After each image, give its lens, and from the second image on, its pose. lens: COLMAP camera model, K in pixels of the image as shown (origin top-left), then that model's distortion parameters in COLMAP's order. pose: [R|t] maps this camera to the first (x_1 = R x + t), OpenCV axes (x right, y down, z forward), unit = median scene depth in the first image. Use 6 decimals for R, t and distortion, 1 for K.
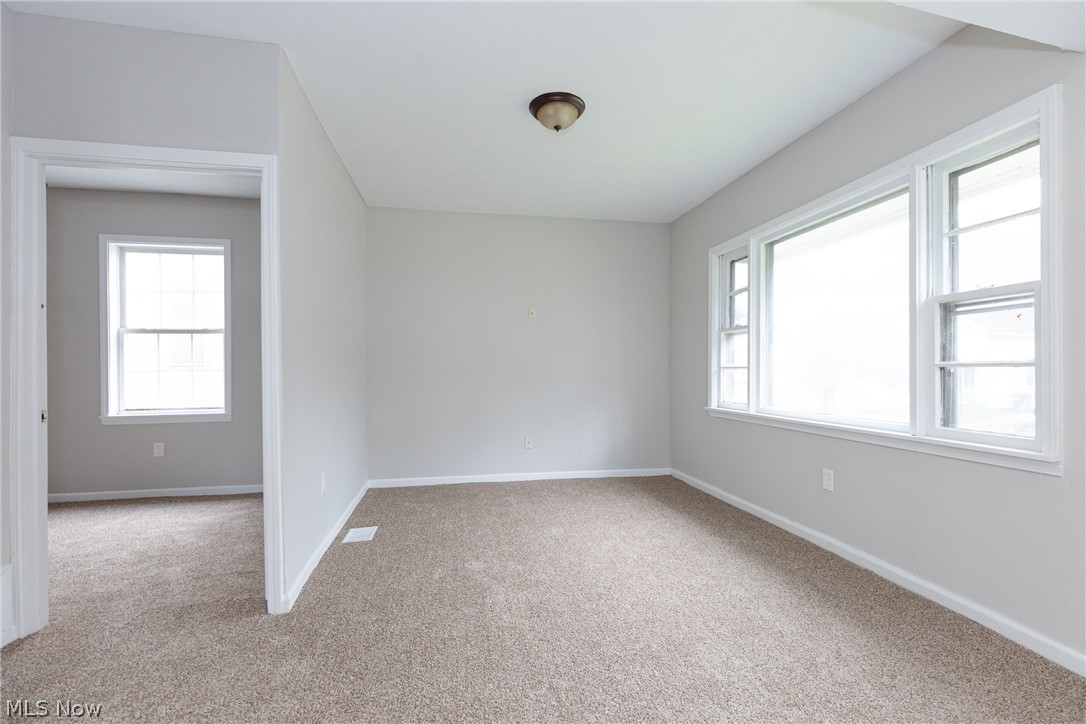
lens RADIAL K [[485.8, 0, 541.2], [0, 485.8, 365.8], [0, 0, 1]] dist [0.006280, -0.000406]
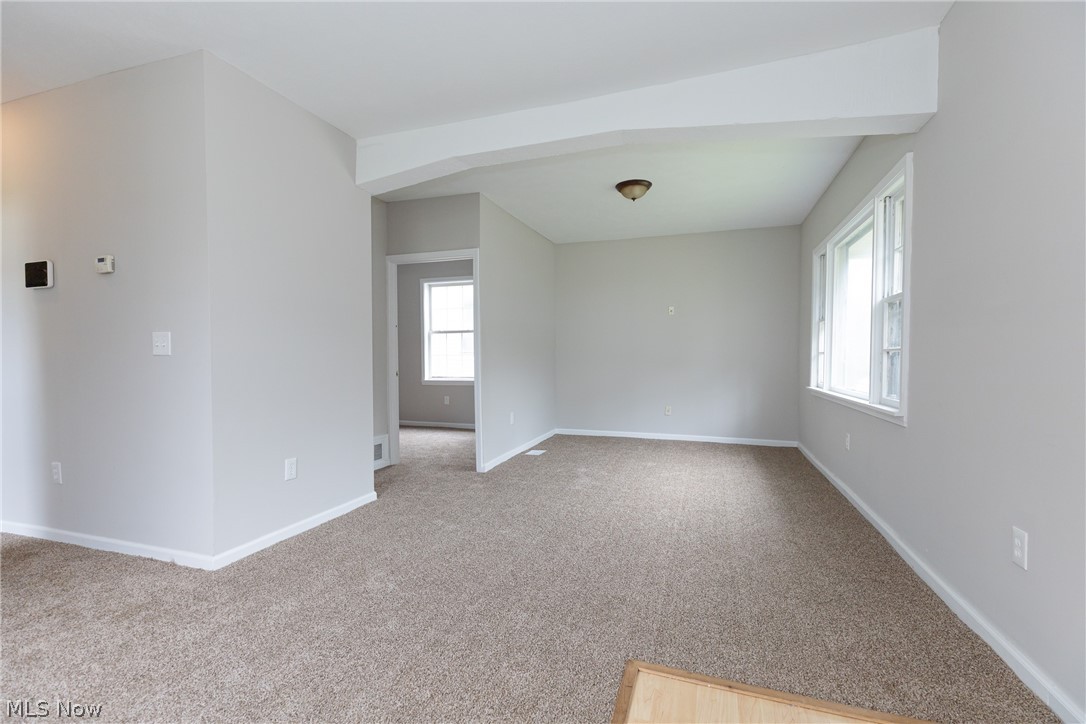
lens RADIAL K [[485.8, 0, 541.2], [0, 485.8, 365.8], [0, 0, 1]] dist [0.006280, -0.000406]
pose [[0.870816, 0.012729, -0.491445, 0.392978], [0.000863, 0.999624, 0.027420, 0.001958], [0.491609, -0.024302, 0.870477, -0.371384]]
